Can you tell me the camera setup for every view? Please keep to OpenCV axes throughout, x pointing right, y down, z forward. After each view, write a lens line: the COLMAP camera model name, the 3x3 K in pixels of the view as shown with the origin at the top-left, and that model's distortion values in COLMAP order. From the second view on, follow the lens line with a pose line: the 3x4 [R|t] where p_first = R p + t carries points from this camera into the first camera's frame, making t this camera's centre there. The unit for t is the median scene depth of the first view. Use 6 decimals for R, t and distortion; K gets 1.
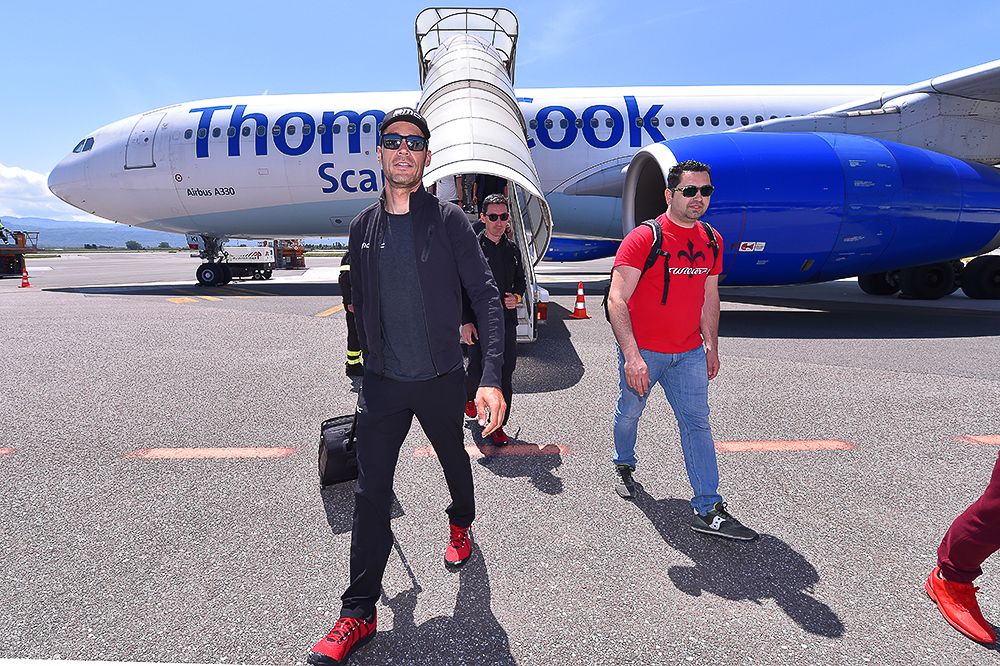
lens RADIAL K [[424.8, 0, 480.9], [0, 424.8, 315.8], [0, 0, 1]] dist [-0.017191, -0.000259]
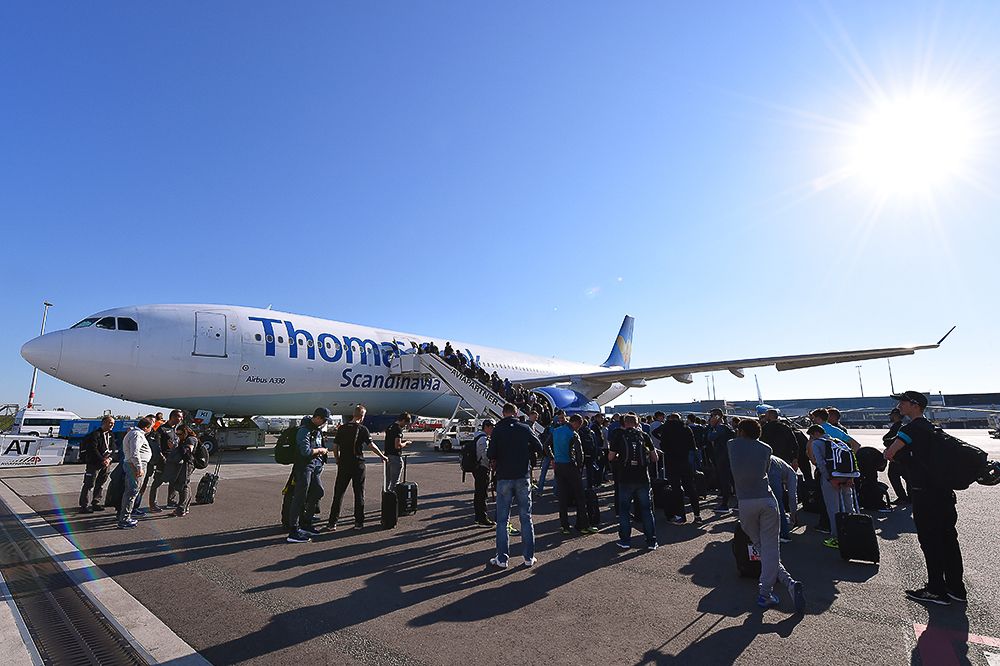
lens RADIAL K [[500.9, 0, 503.9], [0, 500.9, 357.7], [0, 0, 1]] dist [-0.015634, -0.001141]
pose [[0.581234, 0.104030, 0.807059, -1.522053], [0.120926, 0.969740, -0.212088, 0.061928], [-0.804701, 0.220867, 0.551066, -0.492339]]
